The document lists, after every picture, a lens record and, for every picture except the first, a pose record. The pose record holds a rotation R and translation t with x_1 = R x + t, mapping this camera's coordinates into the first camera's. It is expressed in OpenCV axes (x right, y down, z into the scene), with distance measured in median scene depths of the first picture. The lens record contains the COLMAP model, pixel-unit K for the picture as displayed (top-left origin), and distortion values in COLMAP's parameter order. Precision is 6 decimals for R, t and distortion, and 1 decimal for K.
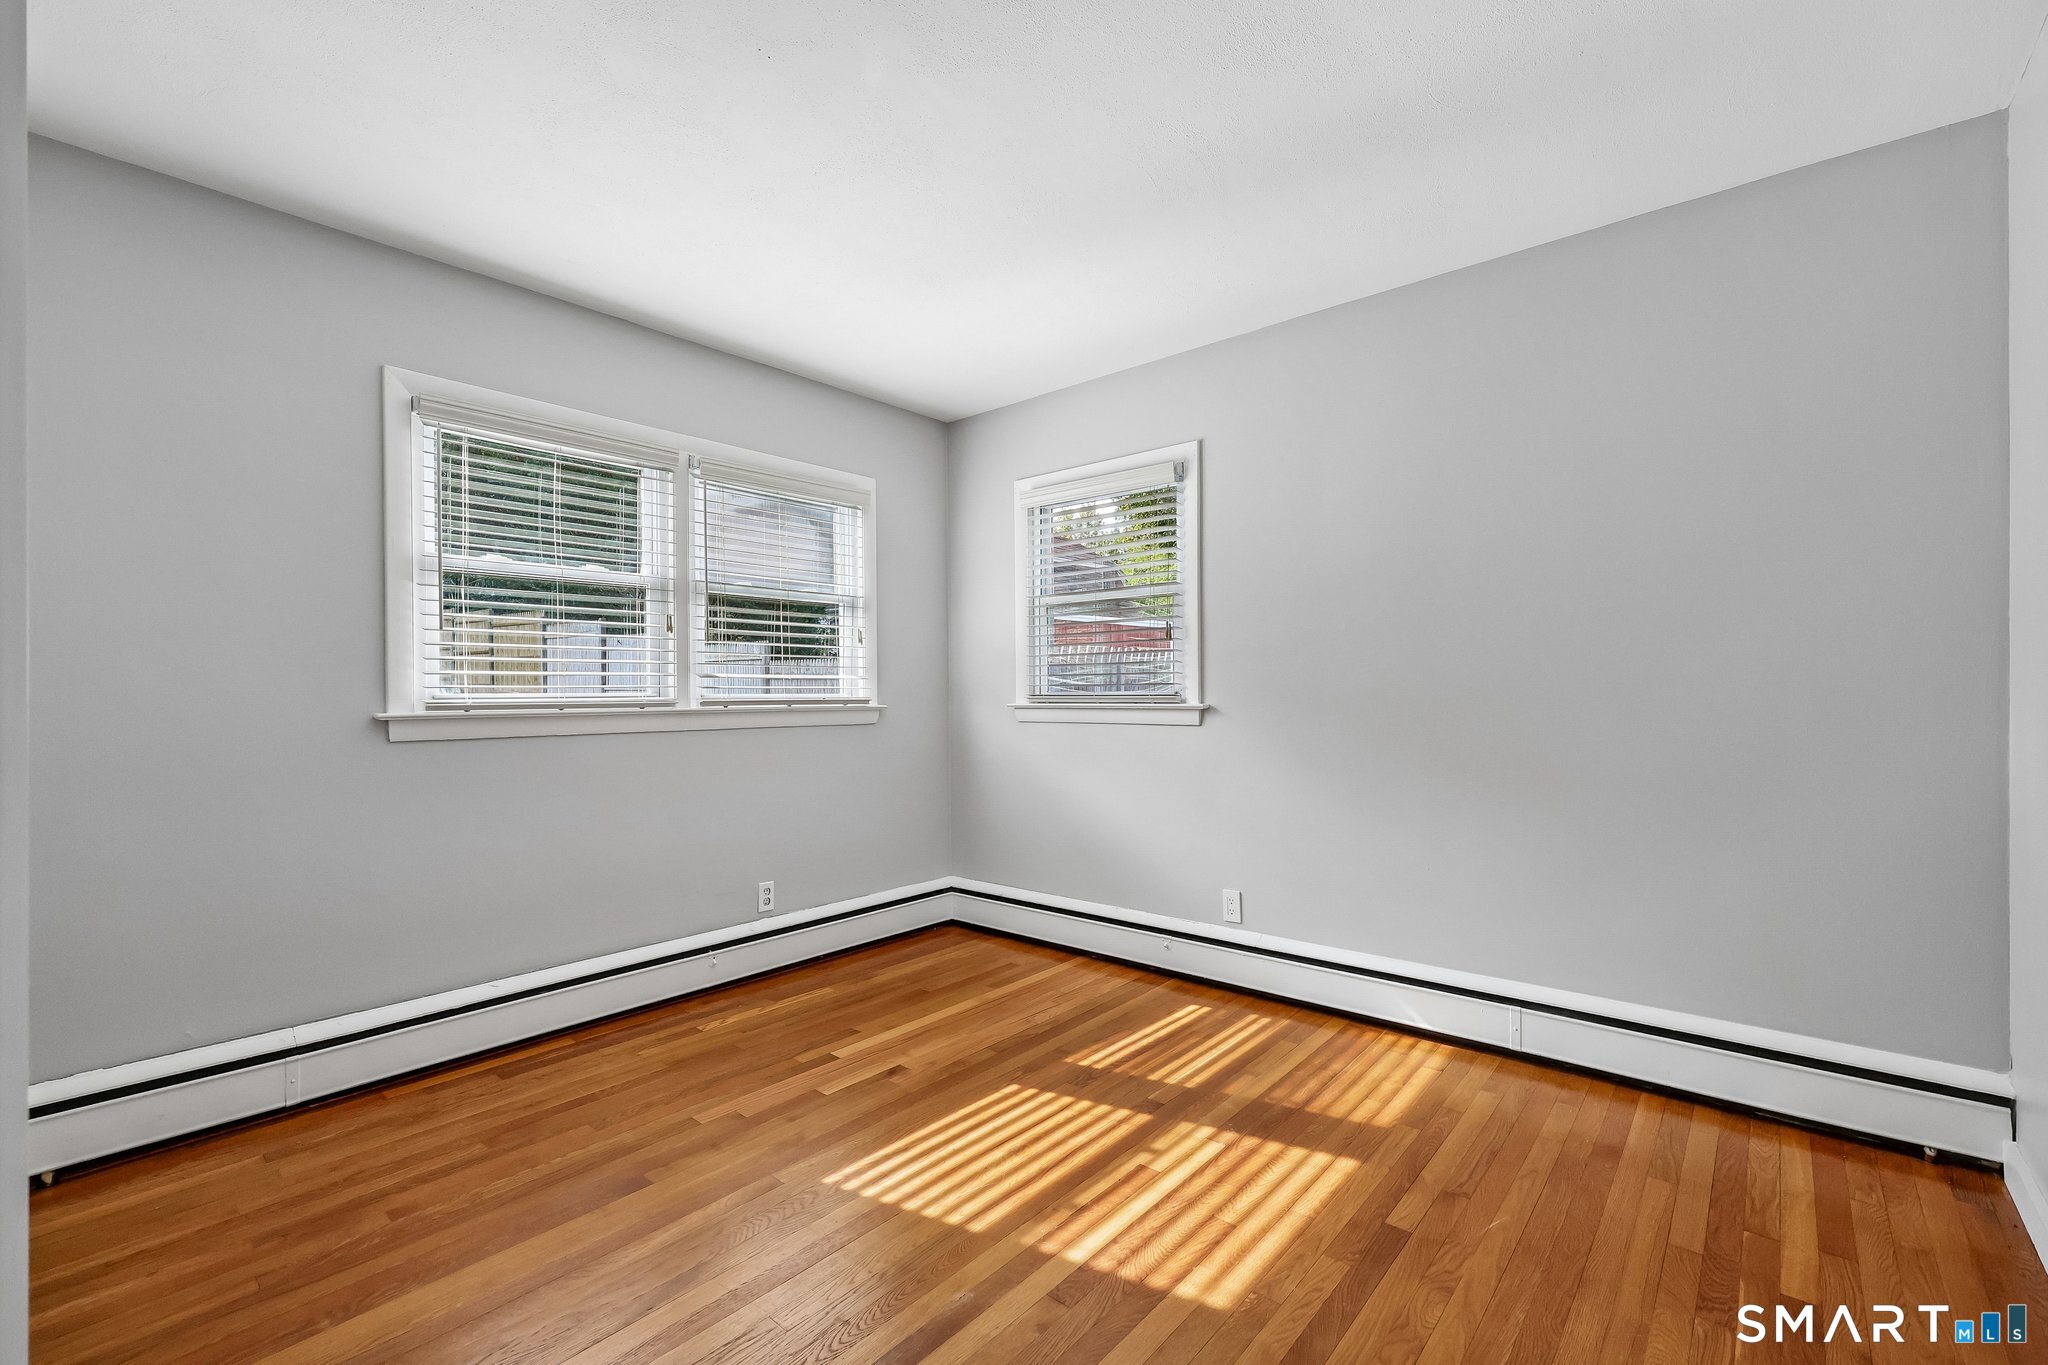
lens RADIAL K [[880.5, 0, 1027.1], [0, 880.5, 688.1], [0, 0, 1]] dist [0.001137, 0.000402]
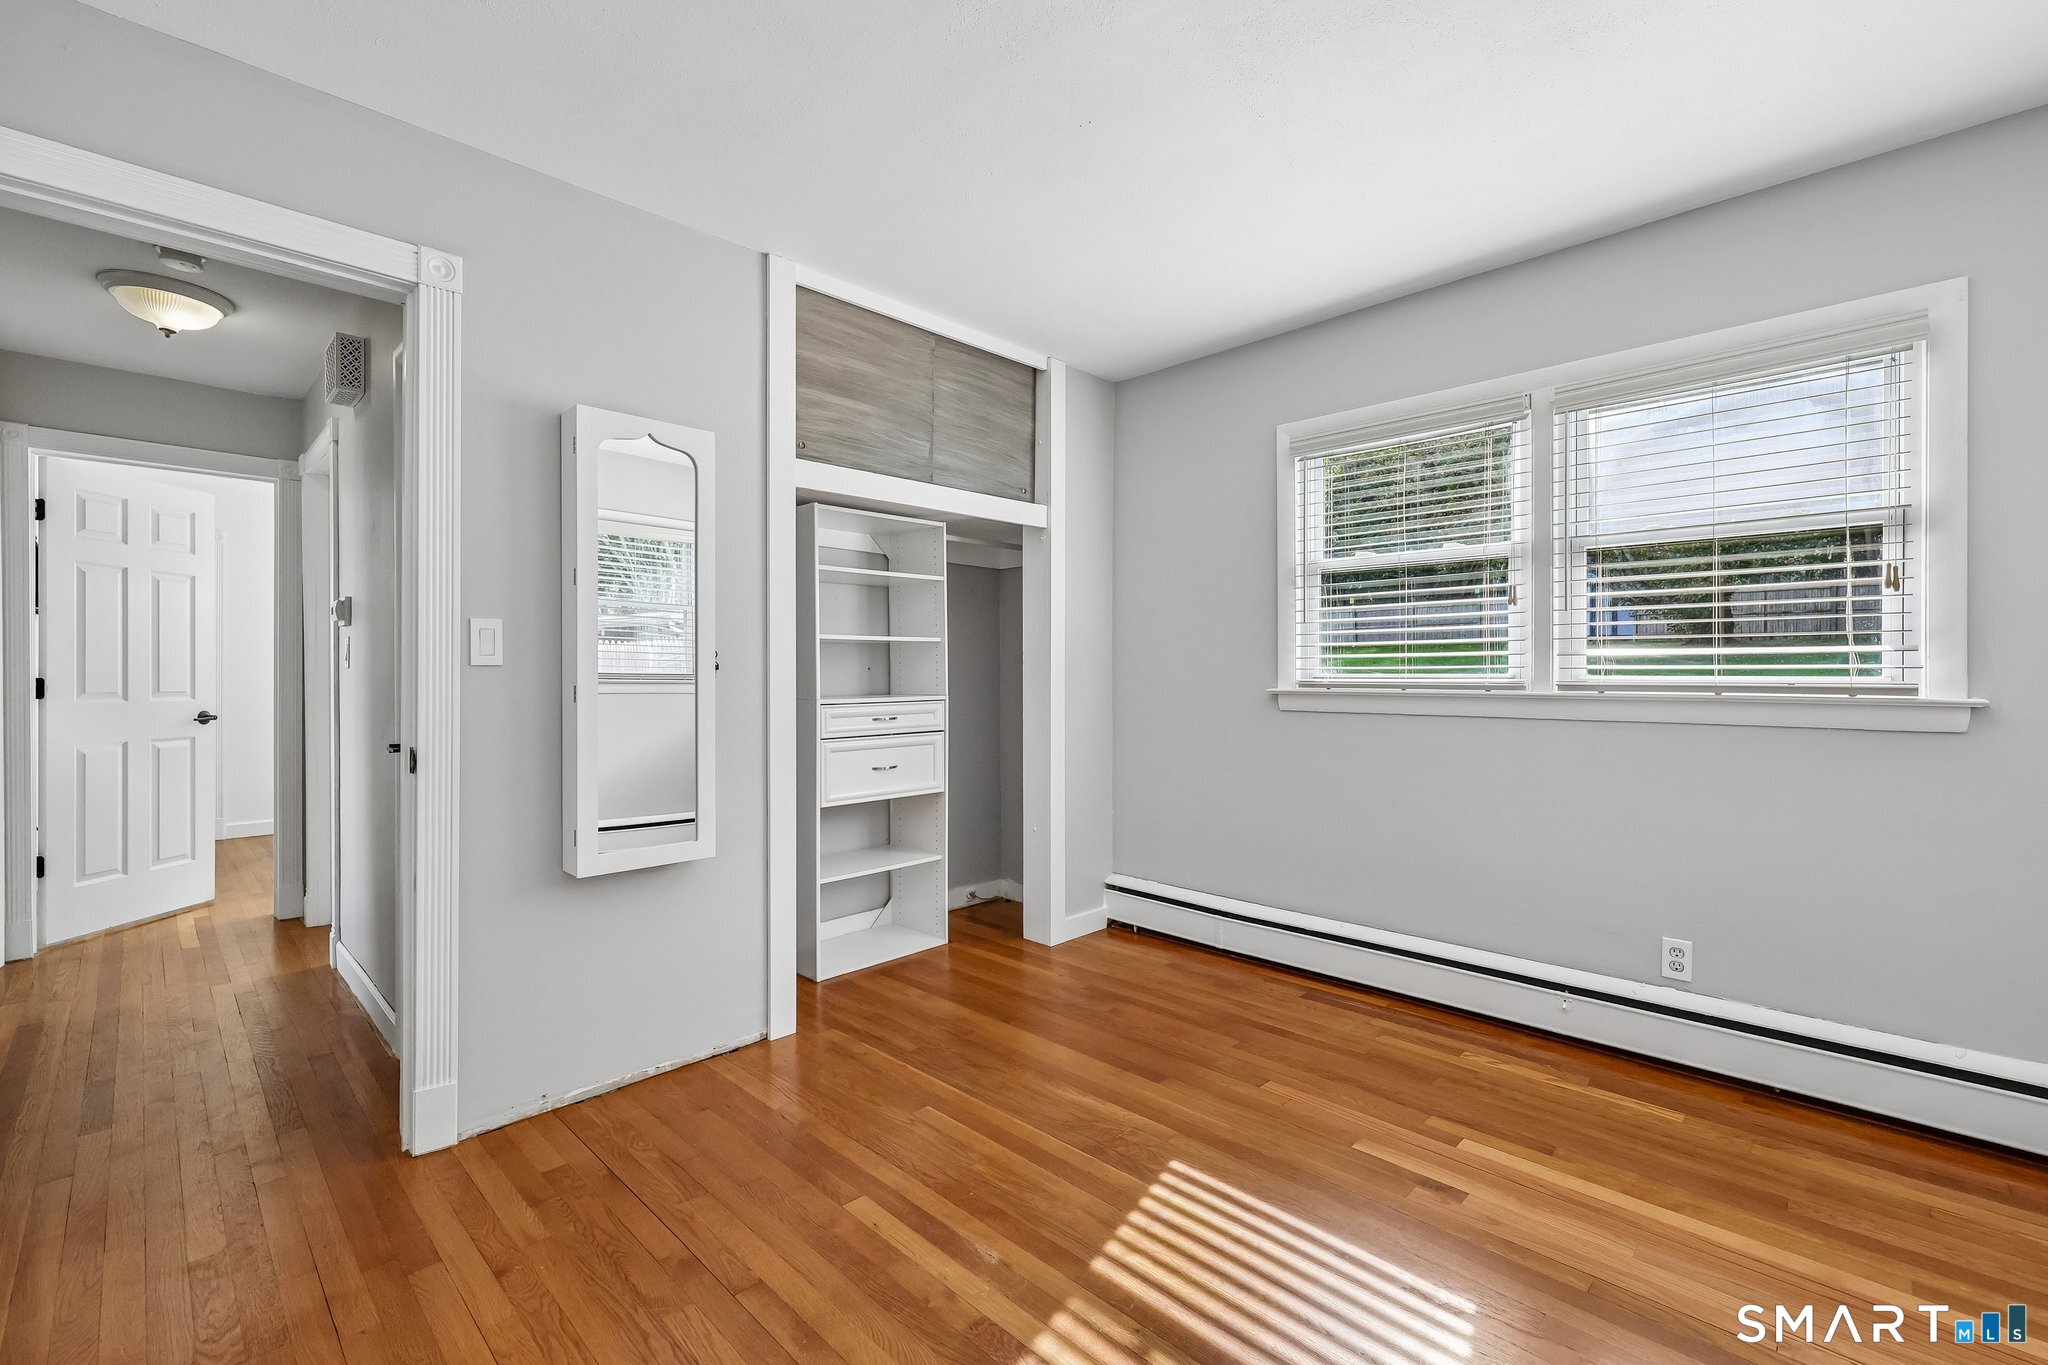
lens RADIAL K [[869.1, 0, 1026.3], [0, 869.1, 674.5], [0, 0, 1]] dist [0.001897, 0.000117]
pose [[-0.071702, 0.004504, -0.997416, 0.535548], [0.004855, 0.999980, 0.004166, -0.000047], [0.997414, -0.004544, -0.071723, 0.632779]]
